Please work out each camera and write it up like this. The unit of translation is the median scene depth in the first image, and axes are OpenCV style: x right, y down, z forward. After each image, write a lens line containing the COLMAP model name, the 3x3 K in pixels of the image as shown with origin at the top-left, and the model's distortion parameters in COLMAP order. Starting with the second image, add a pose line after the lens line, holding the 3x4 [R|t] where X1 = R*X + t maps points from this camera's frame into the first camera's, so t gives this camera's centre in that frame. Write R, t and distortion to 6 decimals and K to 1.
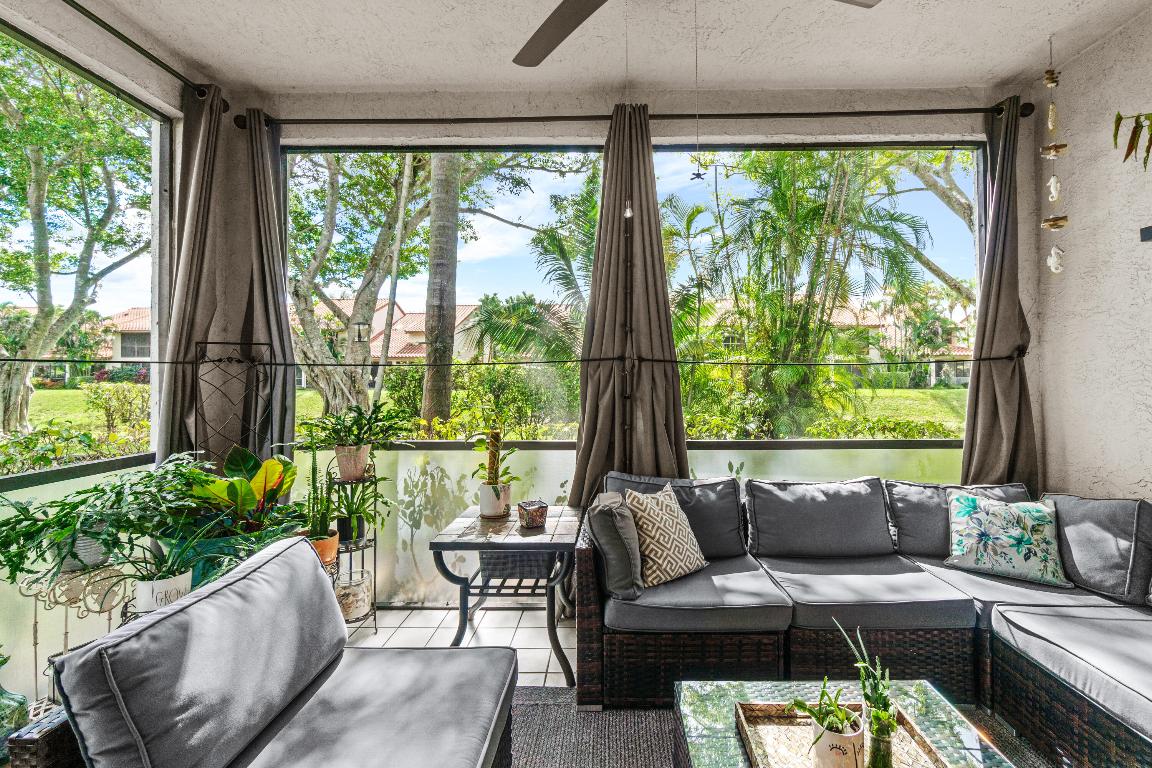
lens RADIAL K [[533.5, 0, 614.0], [0, 533.5, 359.1], [0, 0, 1]] dist [-0.013710, 0.003009]
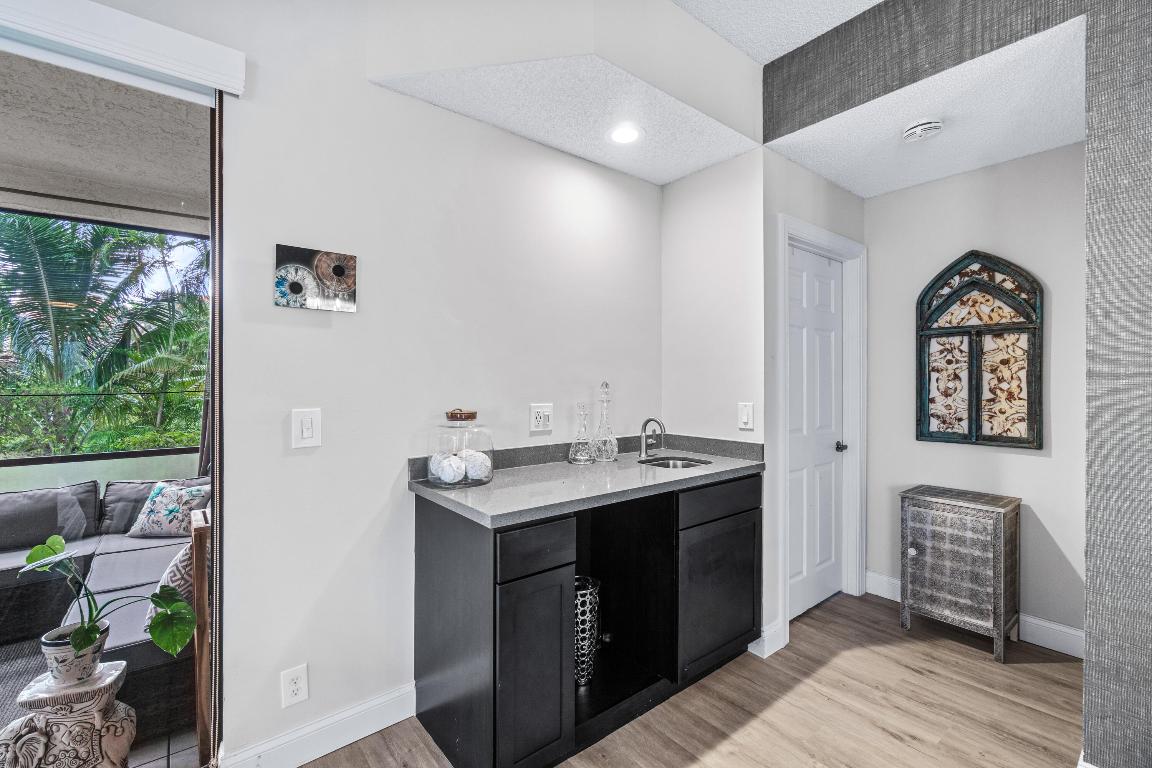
lens RADIAL K [[498.7, 0, 569.6], [0, 498.7, 382.1], [0, 0, 1]] dist [-0.003974, 0.000746]
pose [[0.784867, 0.001297, 0.619663, 0.660000], [-0.016546, 0.999685, 0.018865, -0.069834], [-0.619443, -0.025059, 0.784642, -0.726801]]
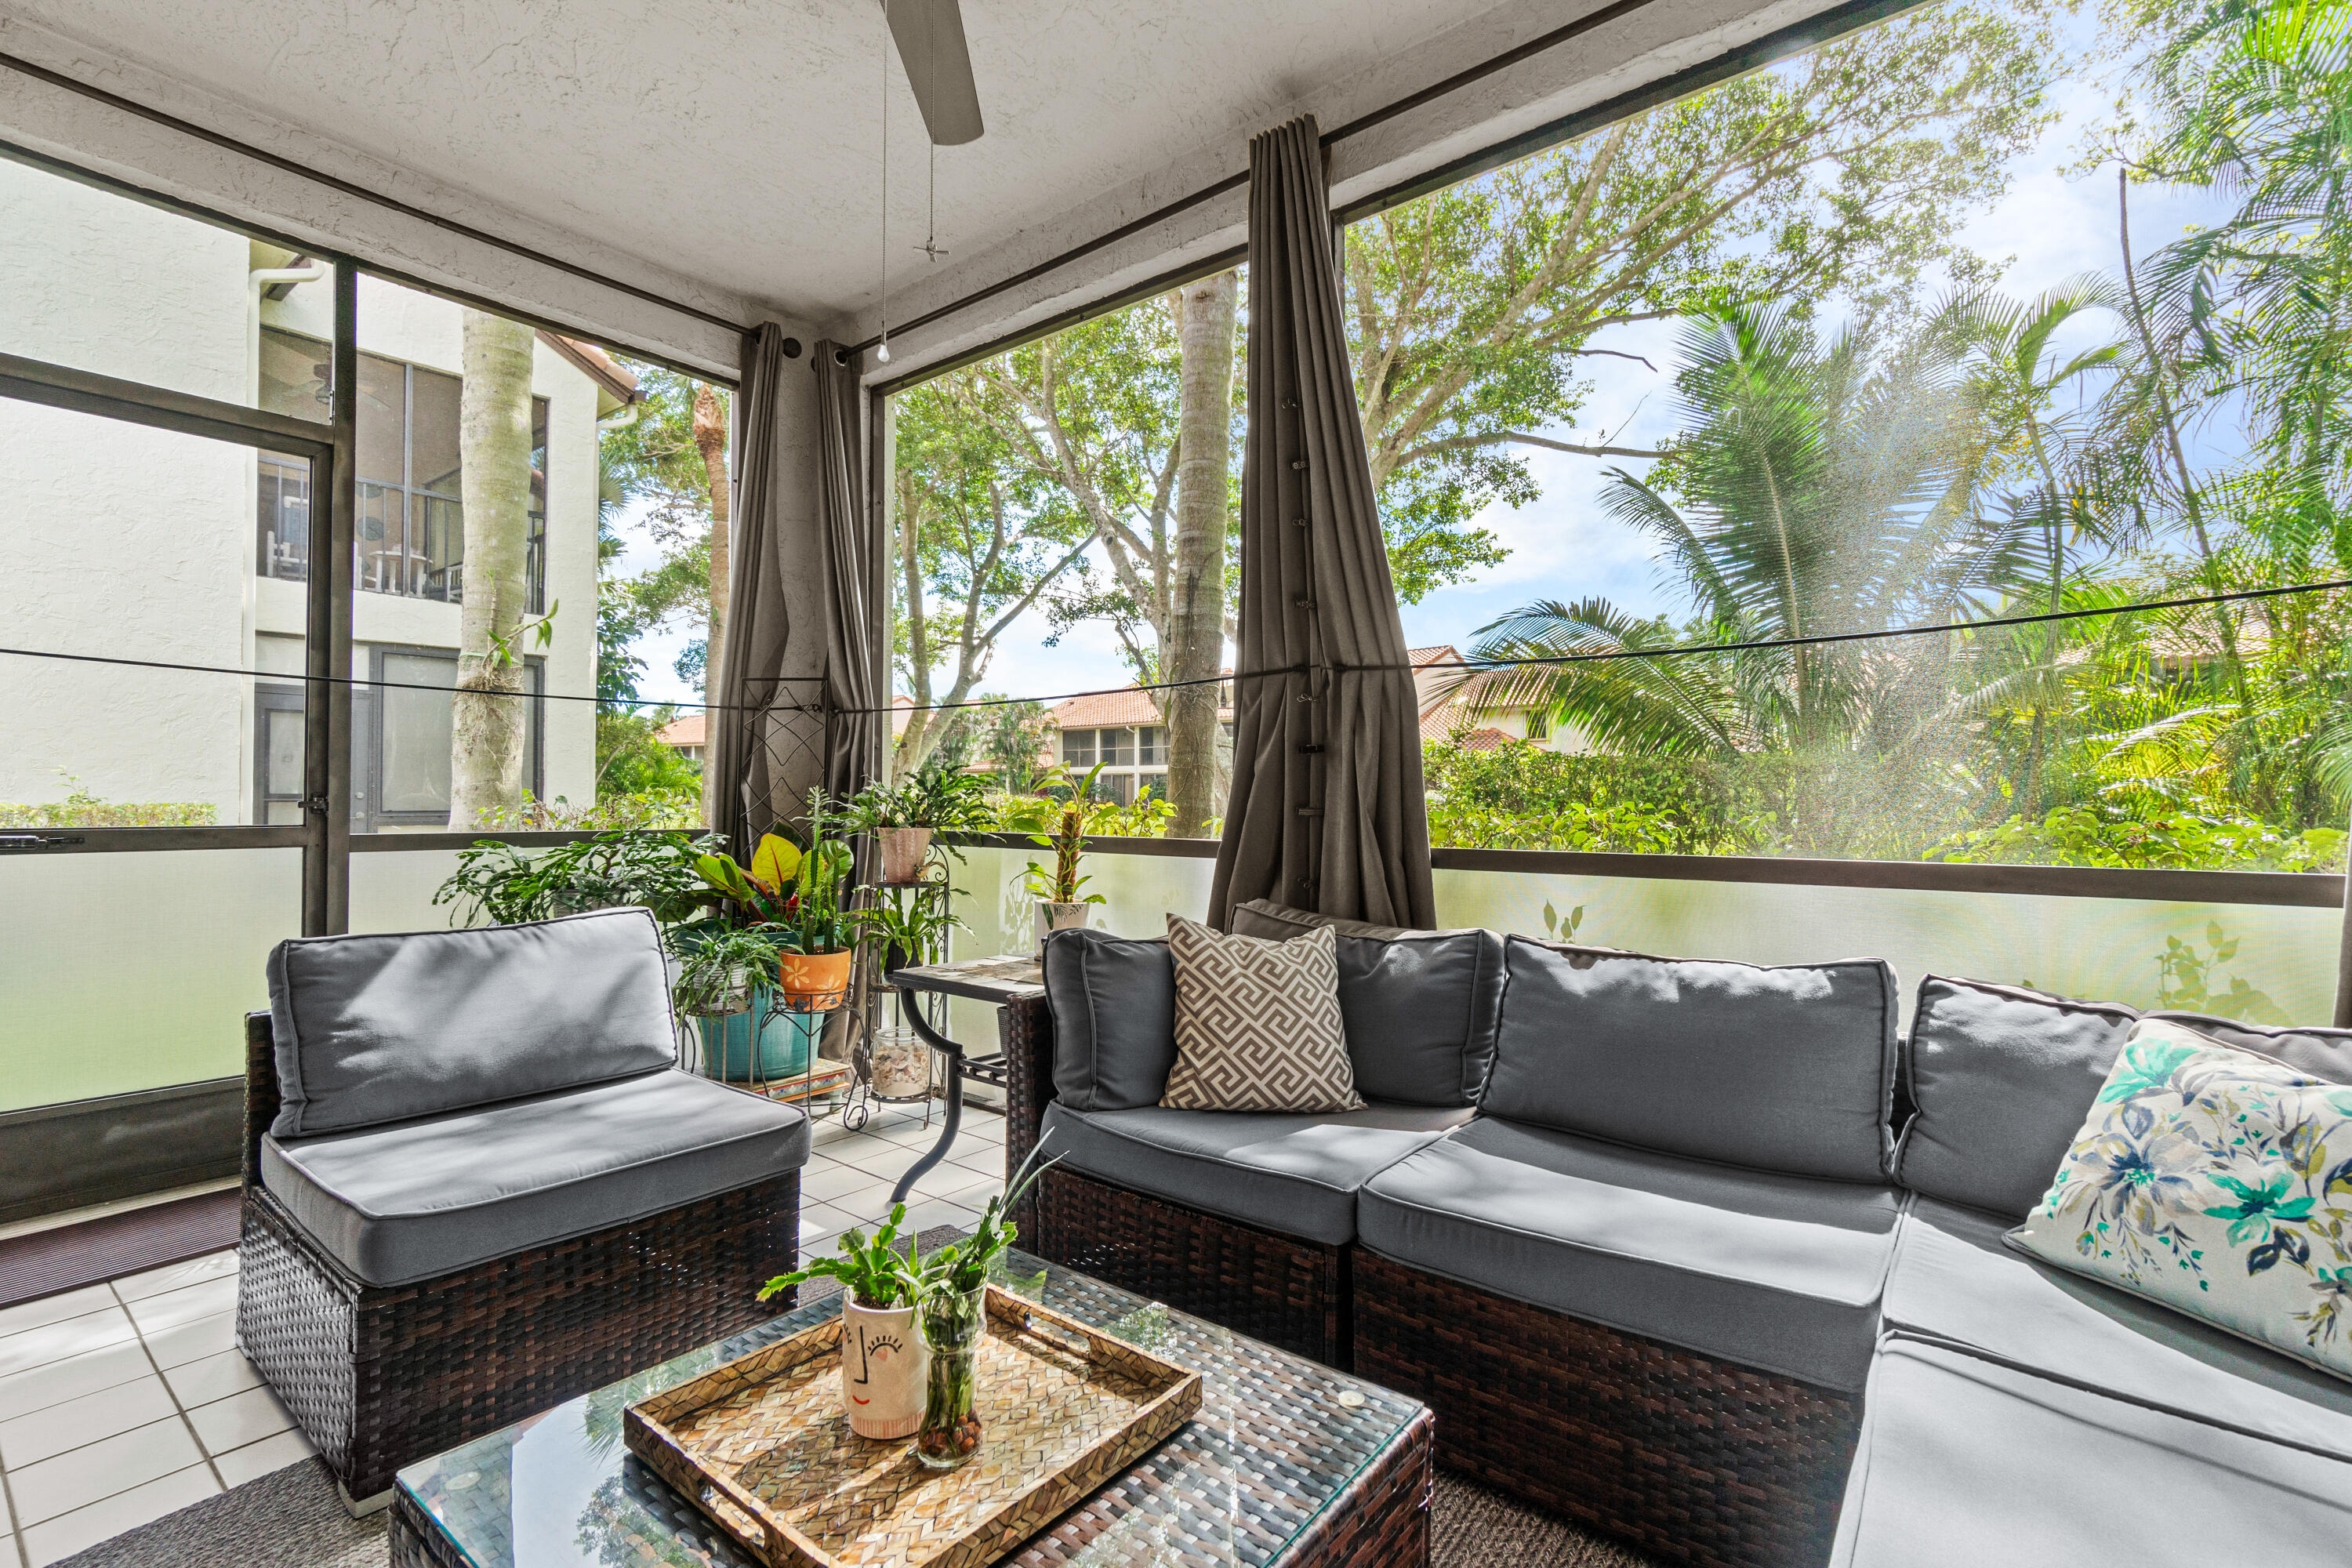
lens RADIAL K [[1089.2, 0, 1149.5], [0, 1089.2, 774.9], [0, 0, 1]] dist [-0.013710, 0.003009]
pose [[0.774785, -0.006408, -0.632193, 0.573307], [0.010913, 0.999935, 0.003240, 0.097762], [0.632131, -0.009409, 0.774805, 0.178614]]
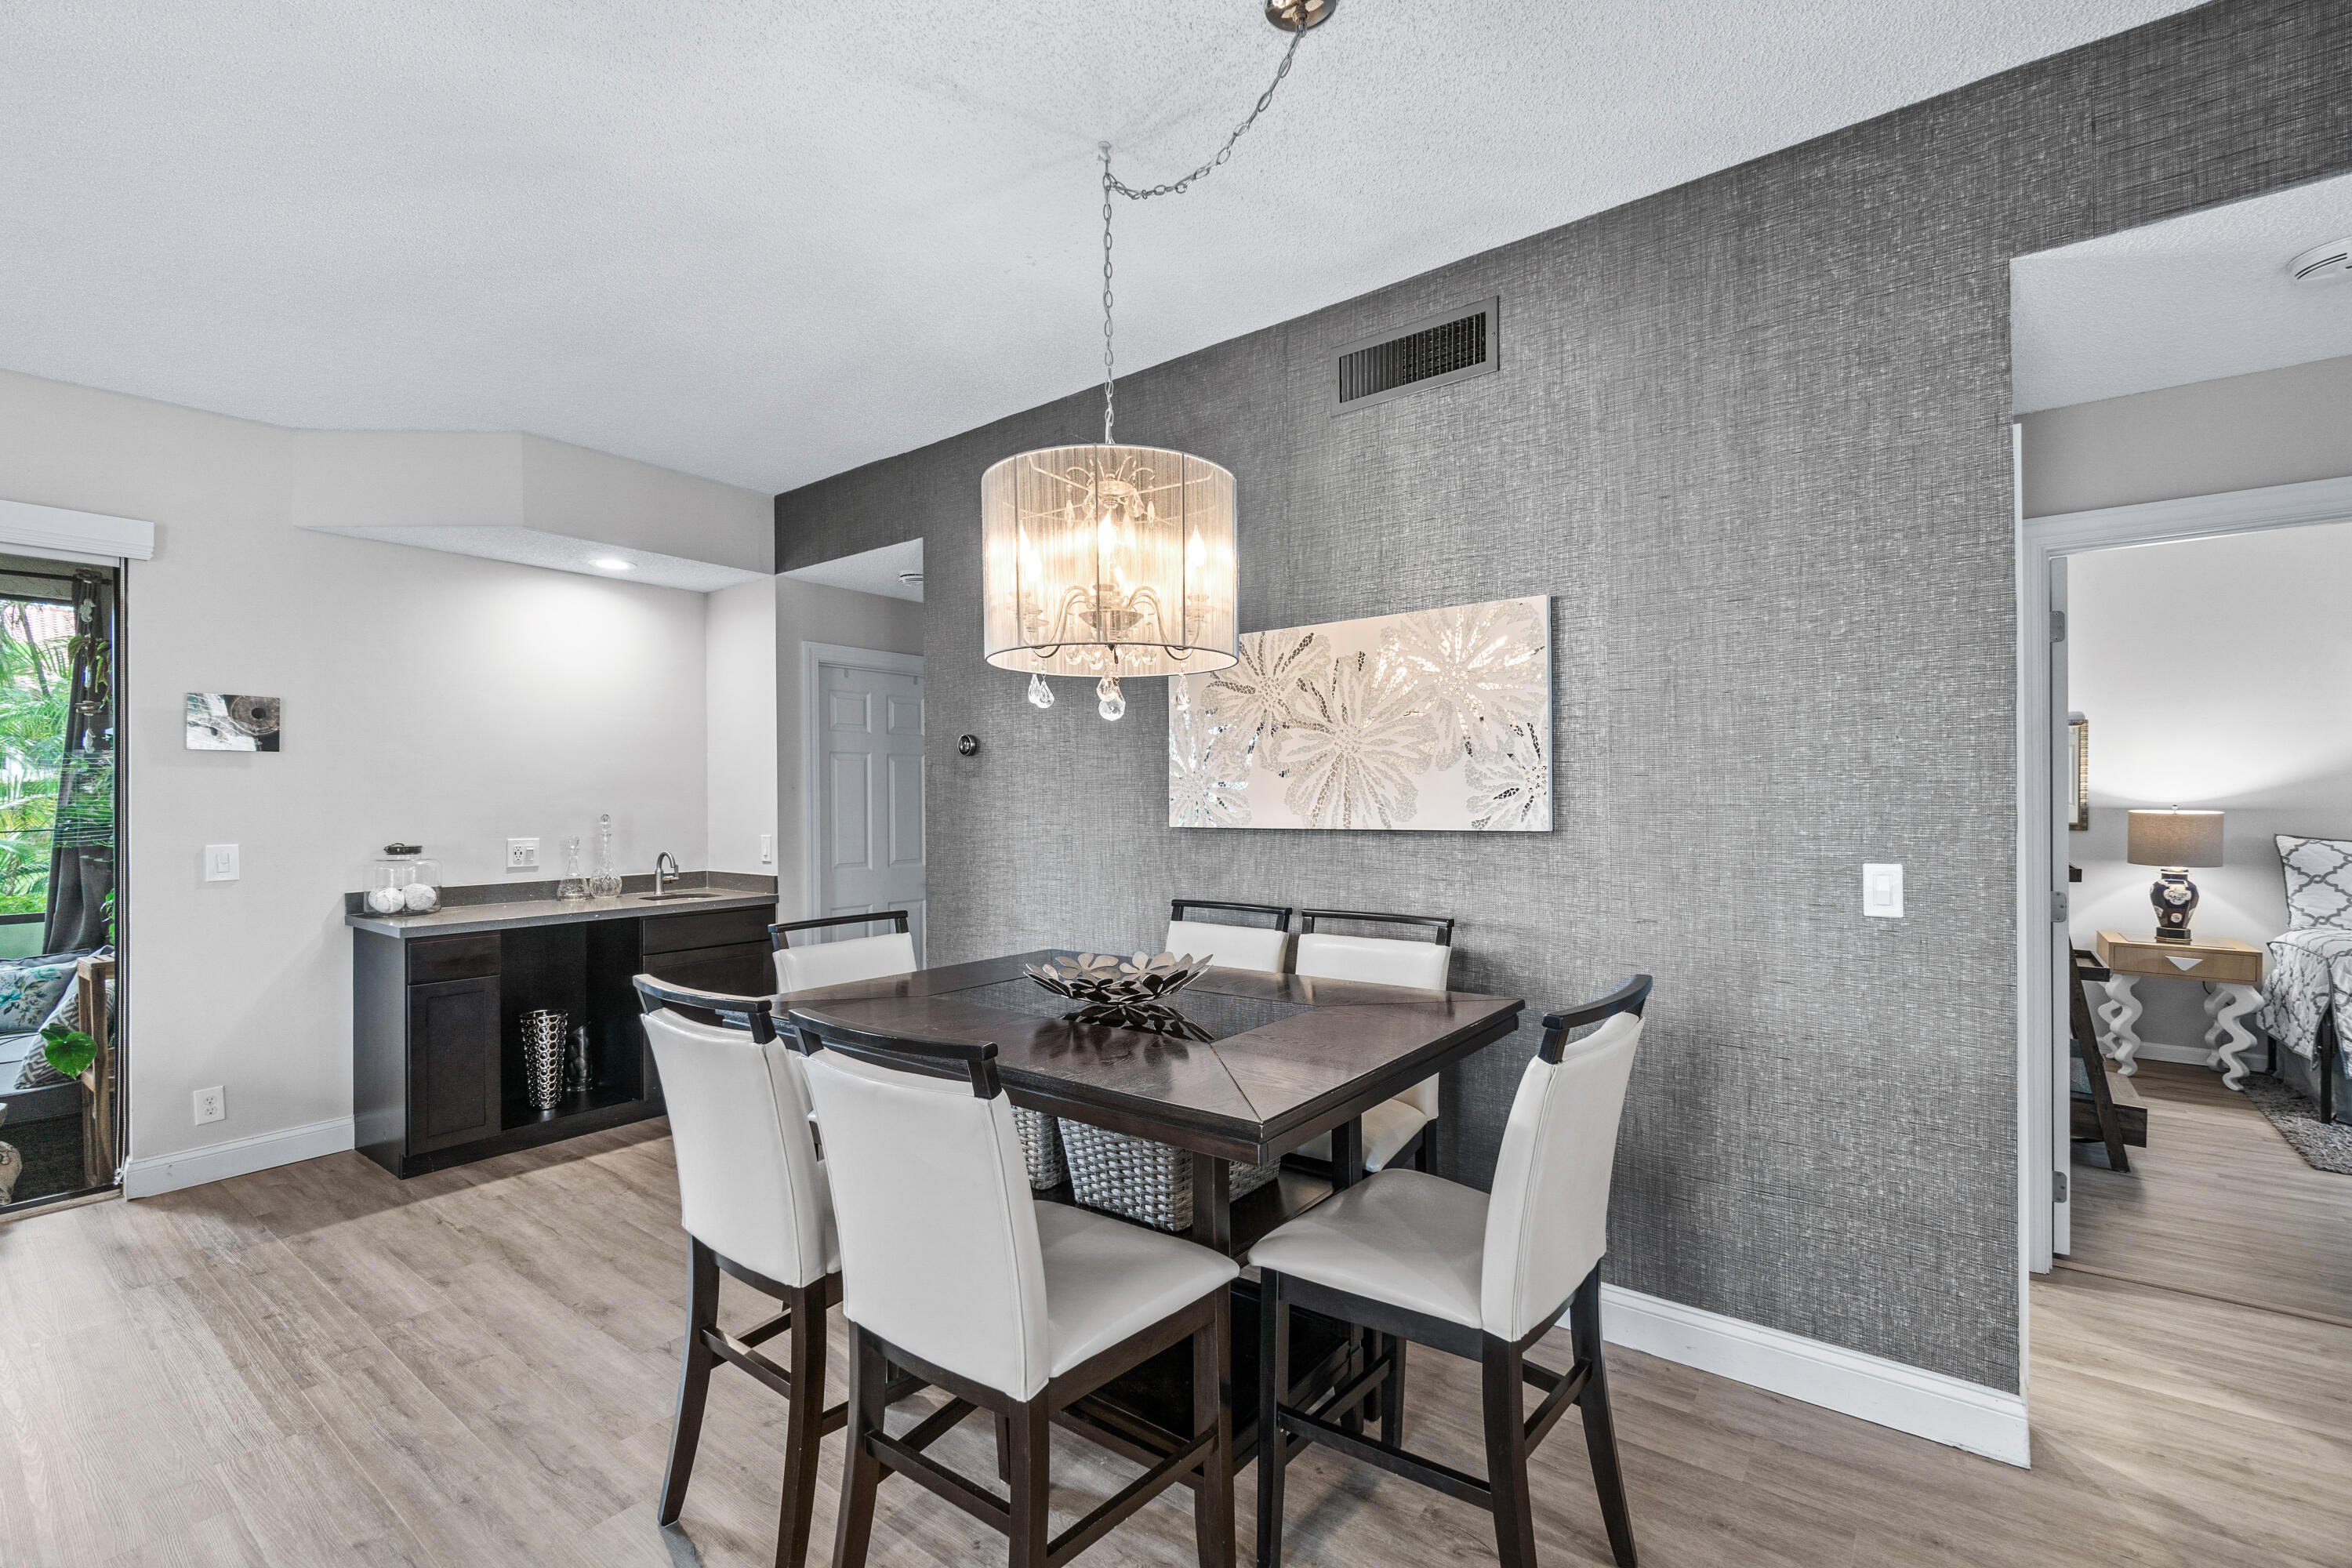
lens RADIAL K [[1018.2, 0, 1179.6], [0, 1018.2, 799.7], [0, 0, 1]] dist [-0.003974, 0.000746]
pose [[0.606704, 0.000792, 0.794927, 0.479979], [-0.015910, 0.999811, 0.011147, -0.115837], [-0.794769, -0.019410, 0.606602, -1.911631]]
